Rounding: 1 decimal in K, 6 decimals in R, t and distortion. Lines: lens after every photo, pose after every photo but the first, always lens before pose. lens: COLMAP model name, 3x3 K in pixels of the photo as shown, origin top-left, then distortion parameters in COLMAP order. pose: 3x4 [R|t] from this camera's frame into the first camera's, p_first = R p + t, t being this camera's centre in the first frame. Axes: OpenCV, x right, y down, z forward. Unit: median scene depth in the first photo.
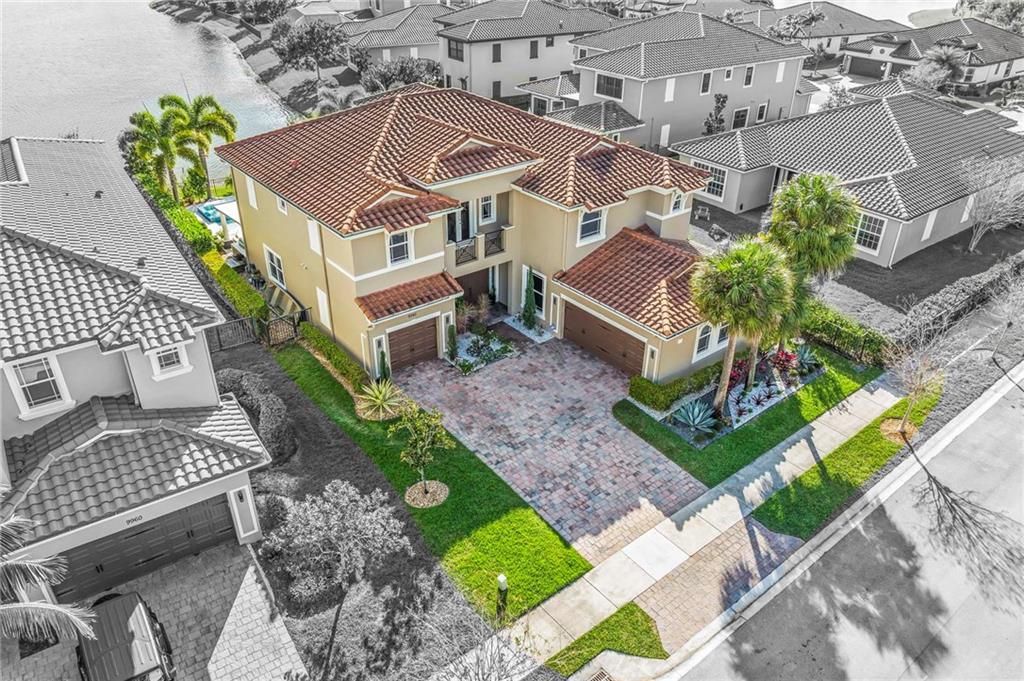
lens RADIAL K [[733.6, 0, 512.0], [0, 733.6, 340.5], [0, 0, 1]] dist [-0.033479, -0.002074]
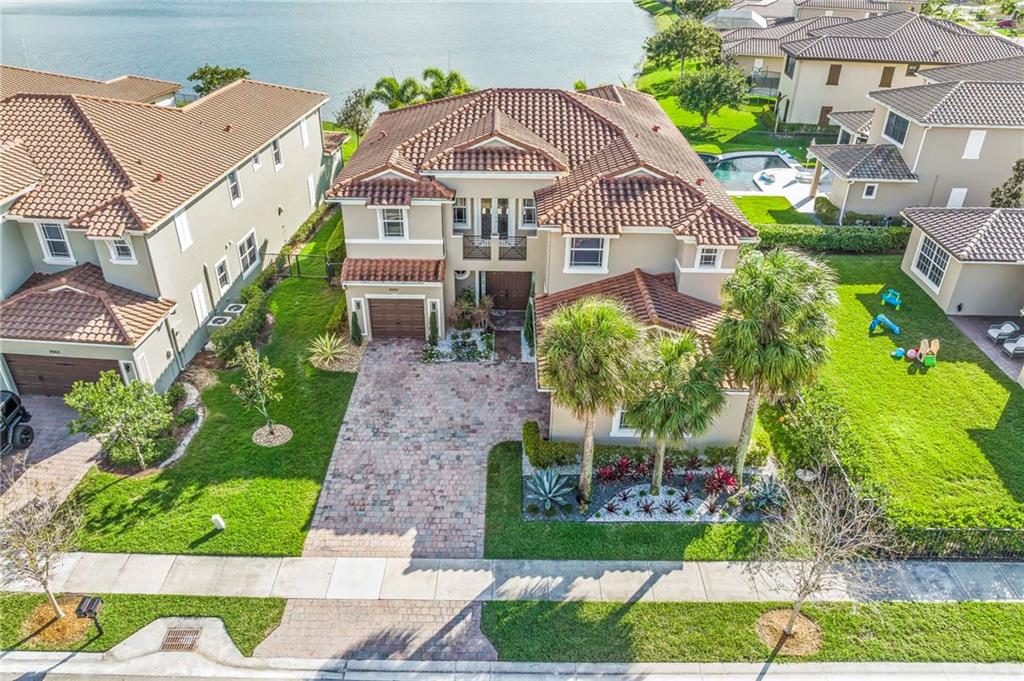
lens RADIAL K [[733.6, 0, 512.0], [0, 733.6, 340.5], [0, 0, 1]] dist [-0.033479, -0.002074]
pose [[0.773503, 0.316428, -0.549151, 0.684305], [-0.318552, 0.943157, 0.094765, -0.136663], [0.547921, 0.101632, 0.830333, 0.253168]]
